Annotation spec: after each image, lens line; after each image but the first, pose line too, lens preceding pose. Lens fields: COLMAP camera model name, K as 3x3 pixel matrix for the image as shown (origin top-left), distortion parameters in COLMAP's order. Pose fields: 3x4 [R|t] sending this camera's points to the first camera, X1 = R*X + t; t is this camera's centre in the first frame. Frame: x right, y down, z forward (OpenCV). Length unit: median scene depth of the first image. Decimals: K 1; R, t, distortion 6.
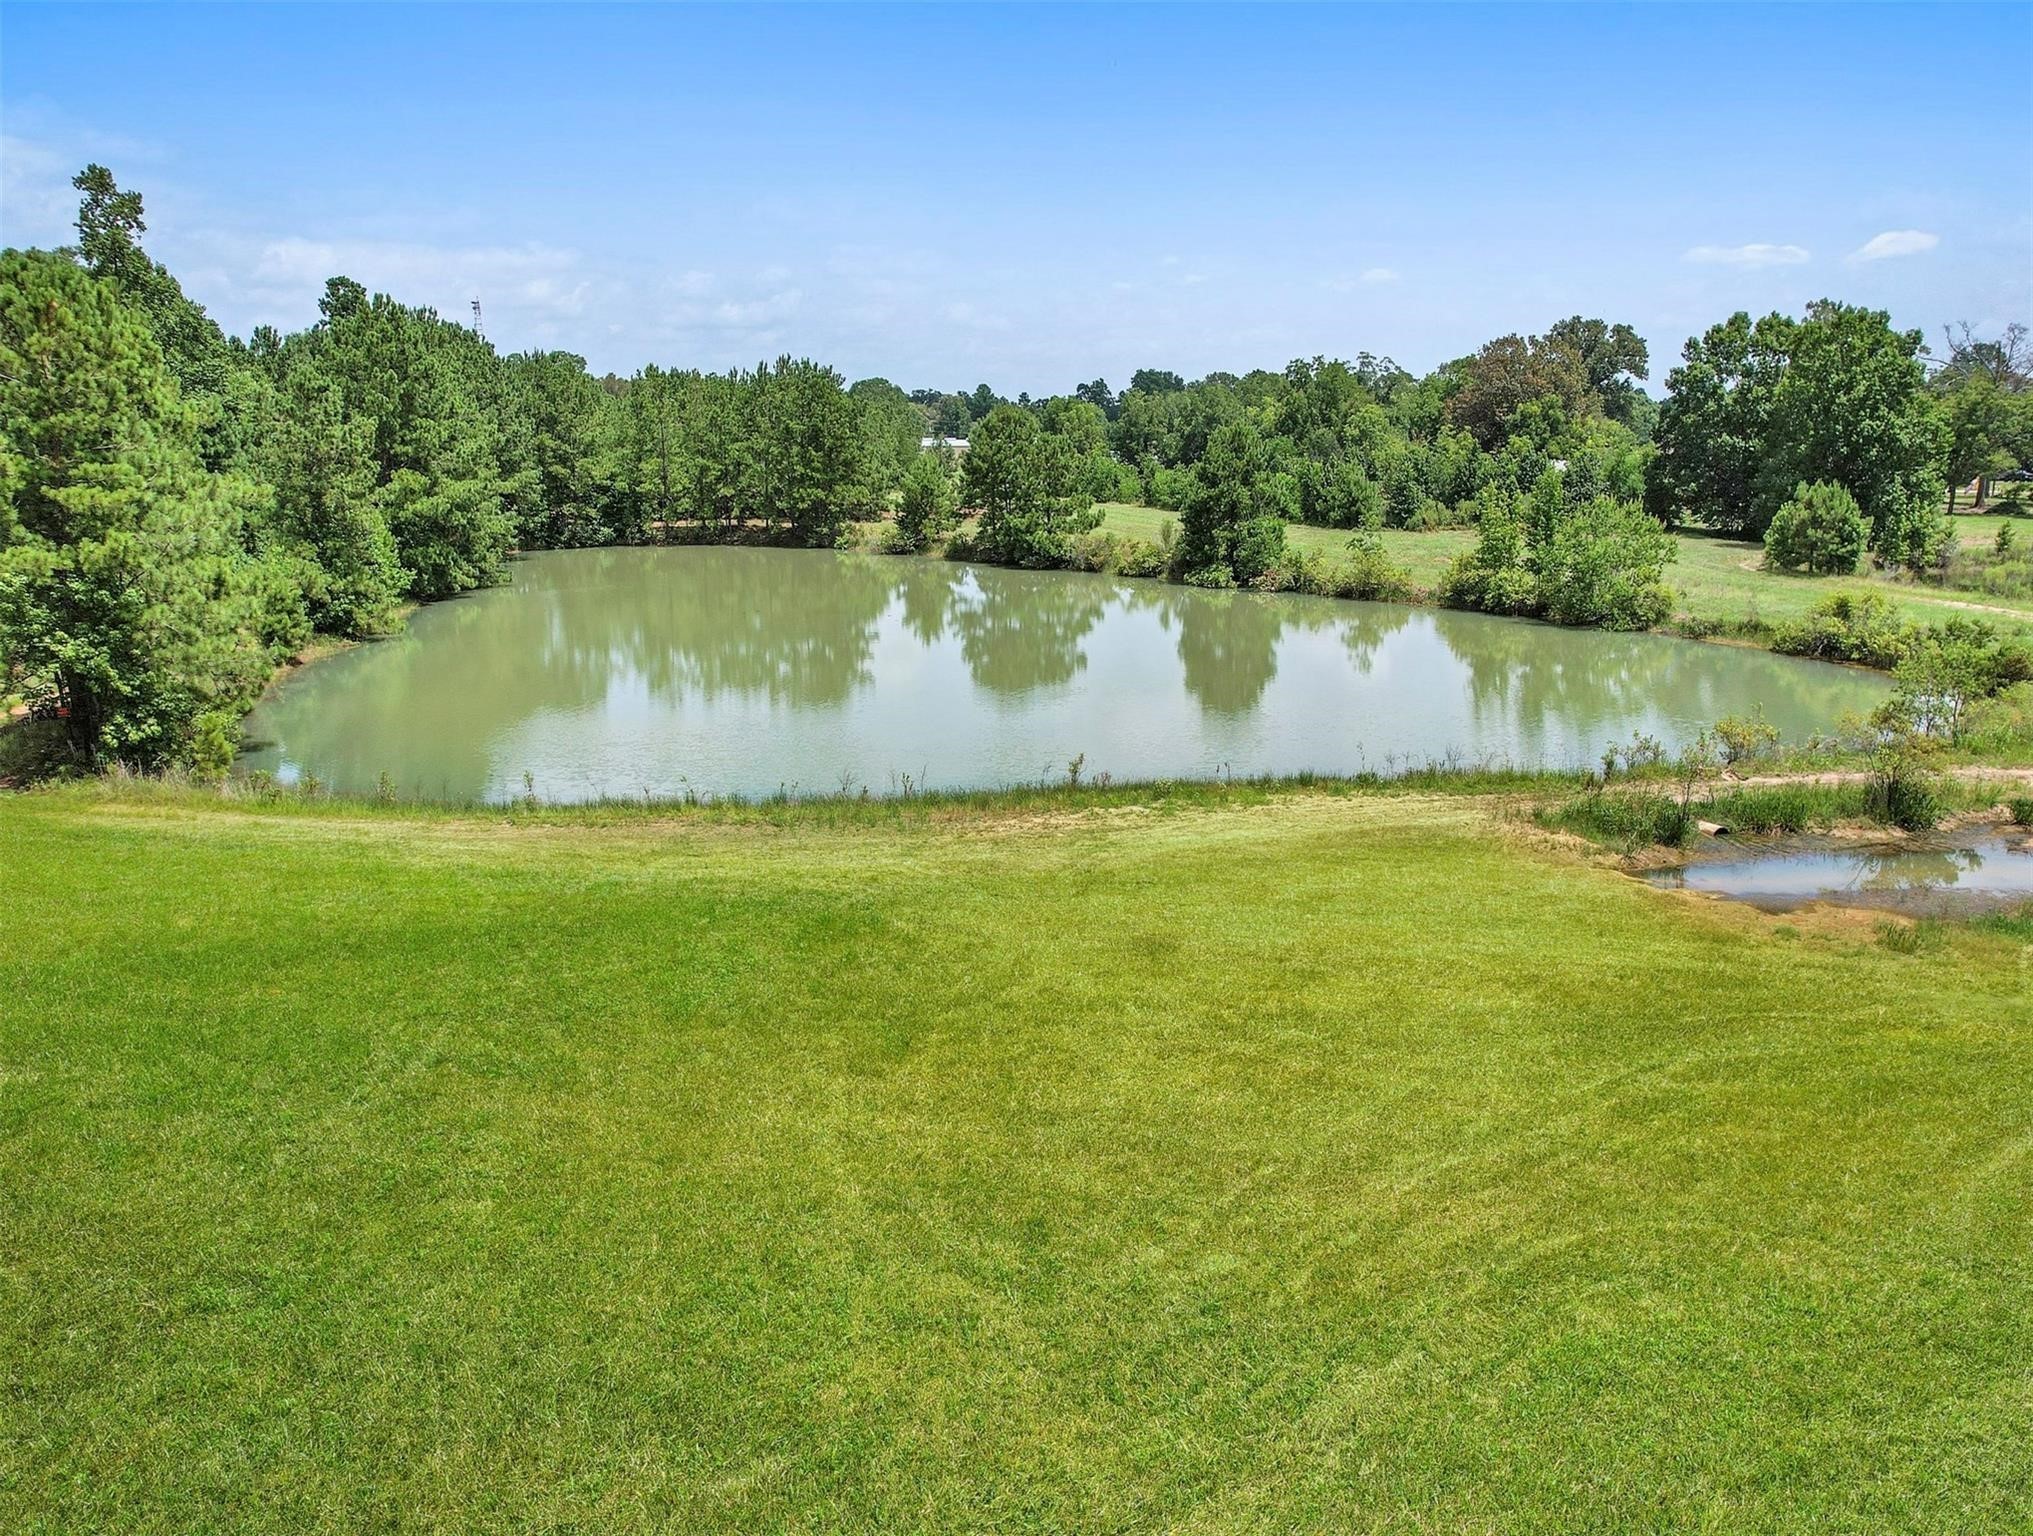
lens RADIAL K [[1340.4, 0, 1010.7], [0, 1340.4, 764.6], [0, 0, 1]] dist [-0.073550, 0.048103]
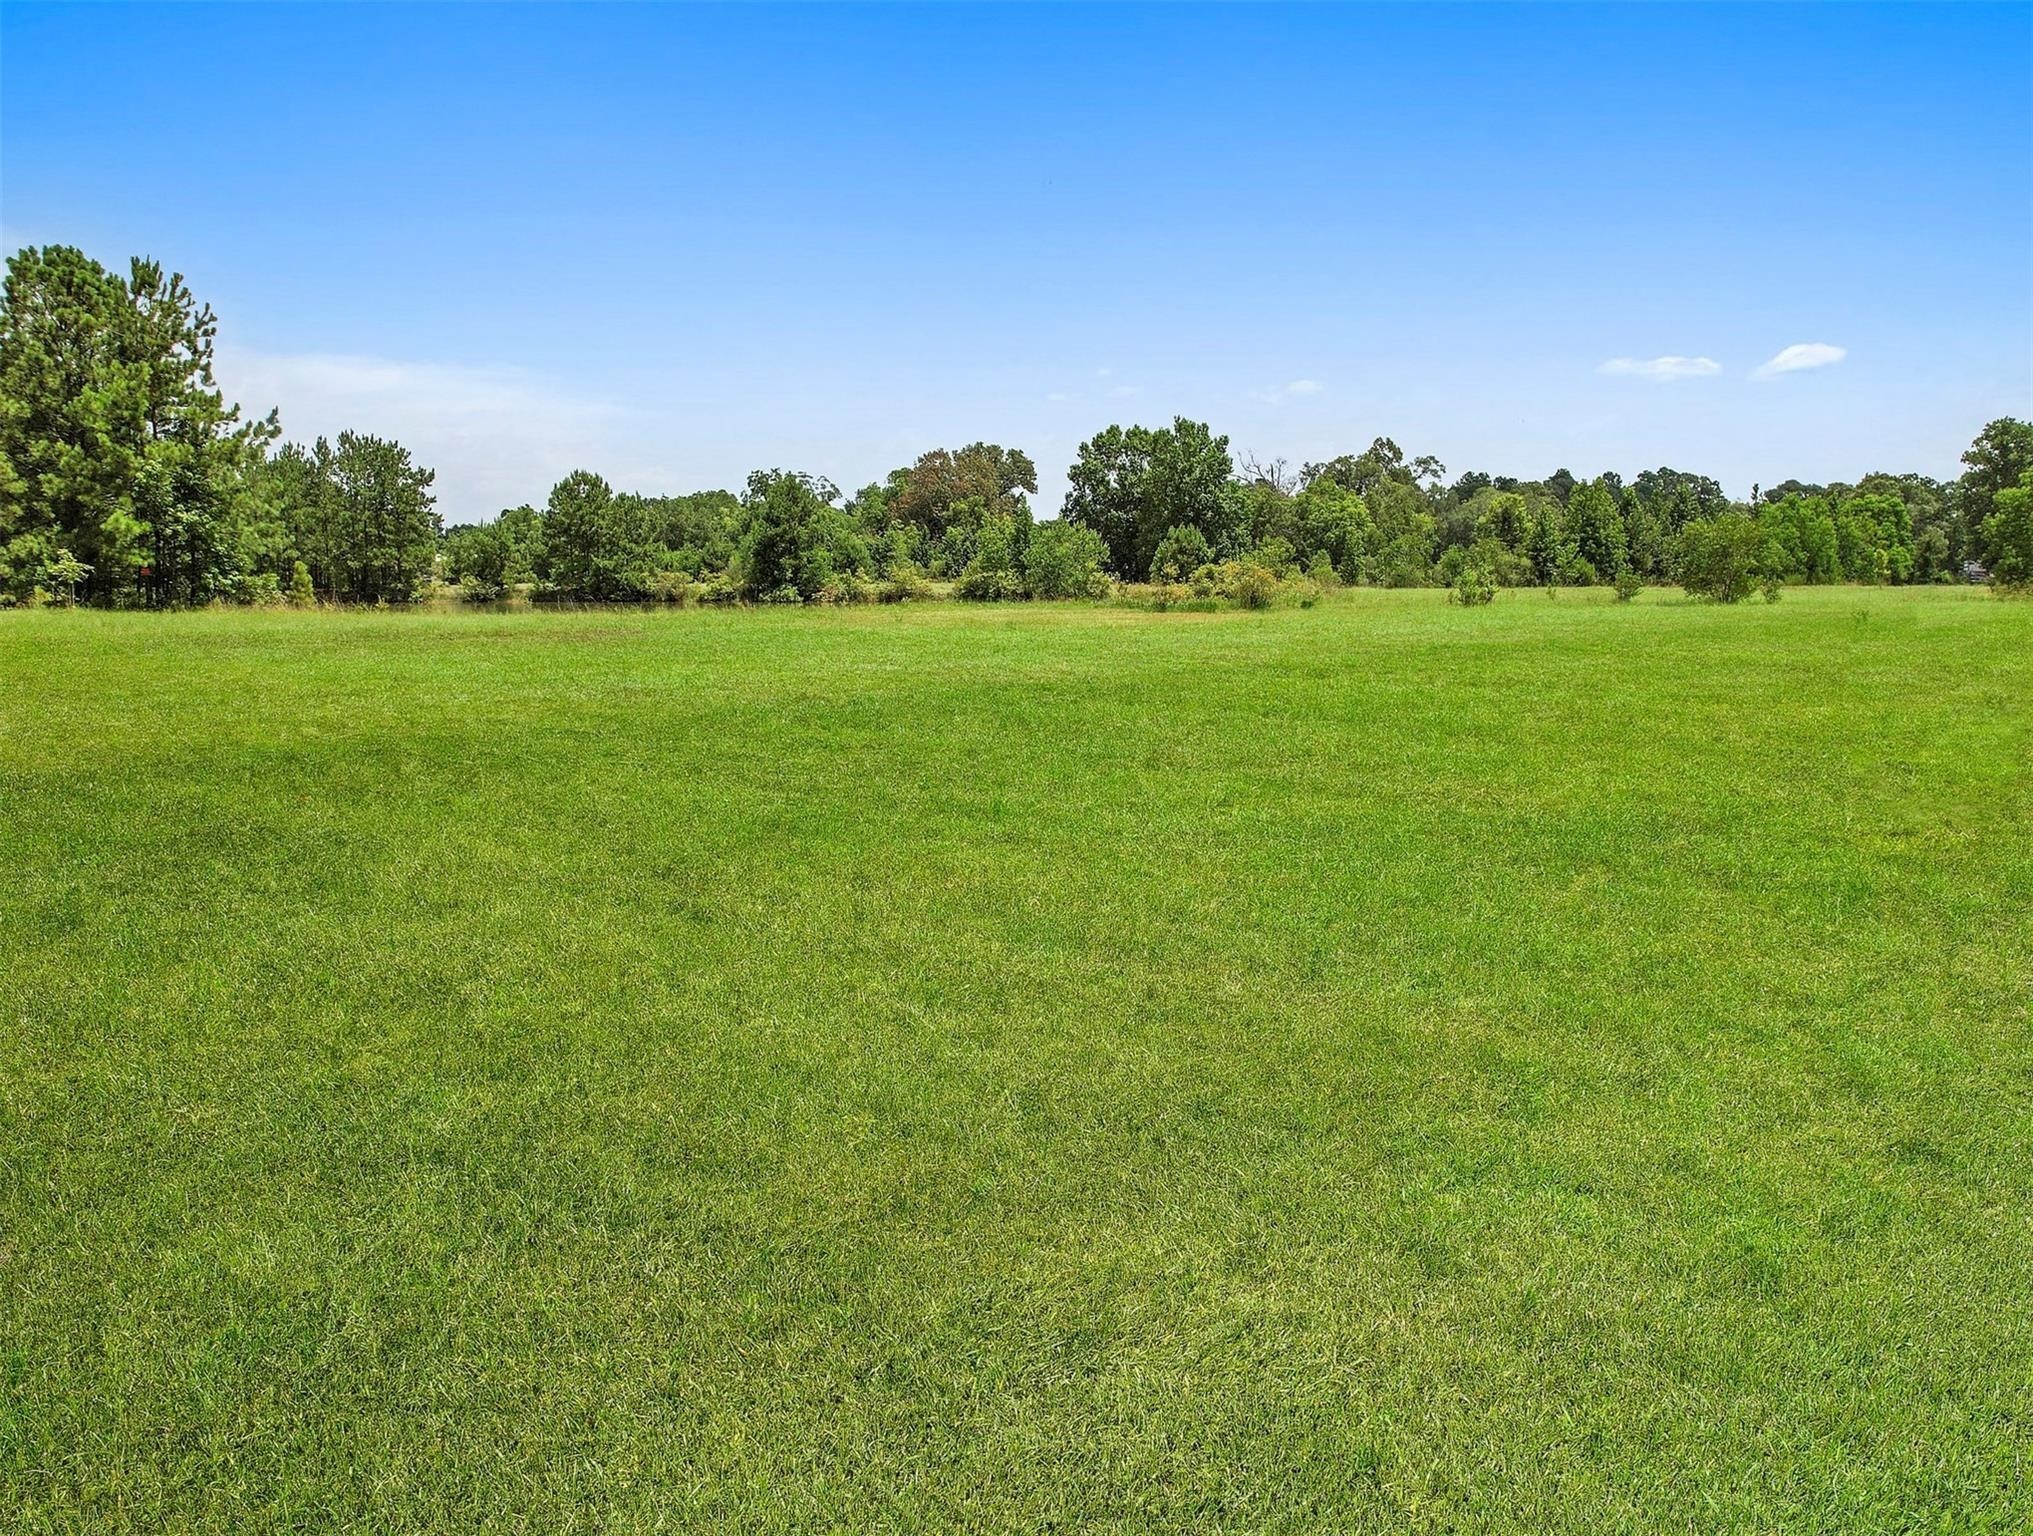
lens RADIAL K [[1340.4, 0, 1010.7], [0, 1340.4, 764.6], [0, 0, 1]] dist [-0.073550, 0.048103]
pose [[0.905686, -0.053564, 0.420552, -0.165369], [0.096680, 0.991943, -0.081866, 0.123567], [-0.412779, 0.114804, 0.903567, -0.204435]]
